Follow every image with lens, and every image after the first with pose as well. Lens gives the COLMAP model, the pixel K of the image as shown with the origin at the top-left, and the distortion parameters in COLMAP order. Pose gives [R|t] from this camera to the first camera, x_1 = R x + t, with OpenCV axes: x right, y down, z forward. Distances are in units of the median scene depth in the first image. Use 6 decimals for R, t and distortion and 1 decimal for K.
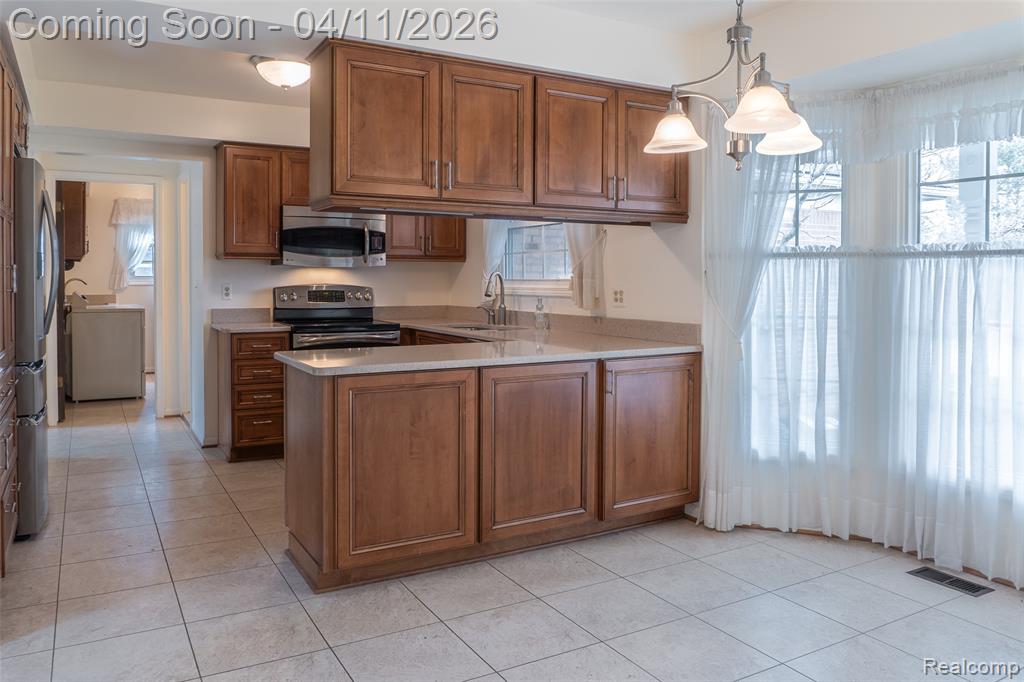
lens RADIAL K [[762.9, 0, 514.8], [0, 762.9, 296.6], [0, 0, 1]] dist [-0.023183, -0.005954]
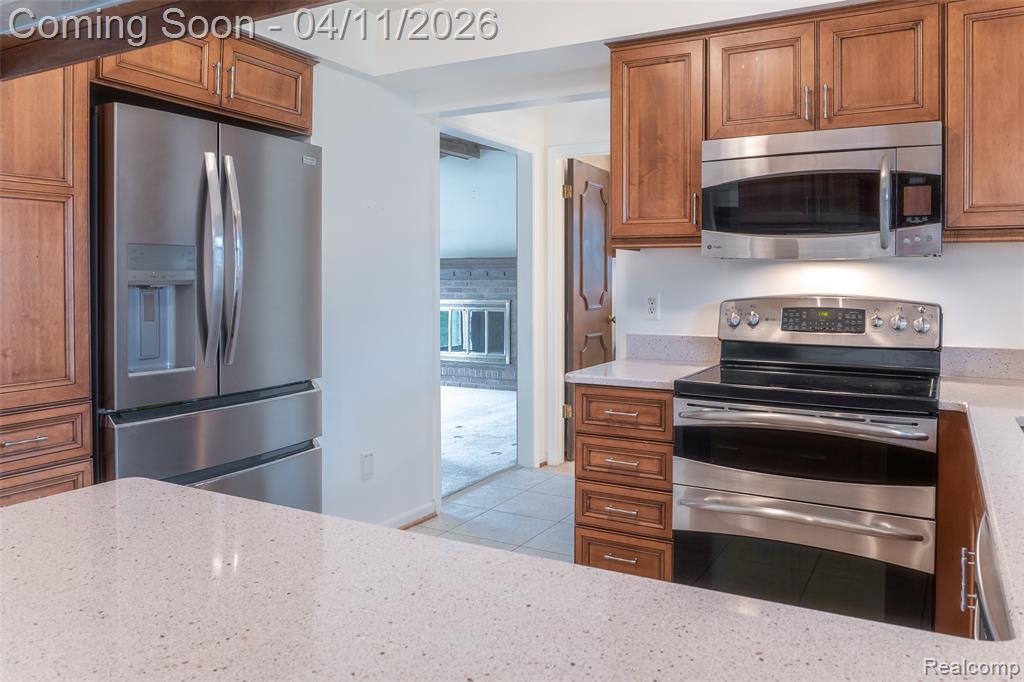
lens RADIAL K [[762.9, 0, 514.8], [0, 762.9, 296.6], [0, 0, 1]] dist [-0.023183, -0.005954]
pose [[0.516314, 0.020647, -0.856151, 0.072189], [-0.019879, 0.999729, 0.012121, -0.019259], [0.856169, 0.010761, 0.516584, 0.639117]]
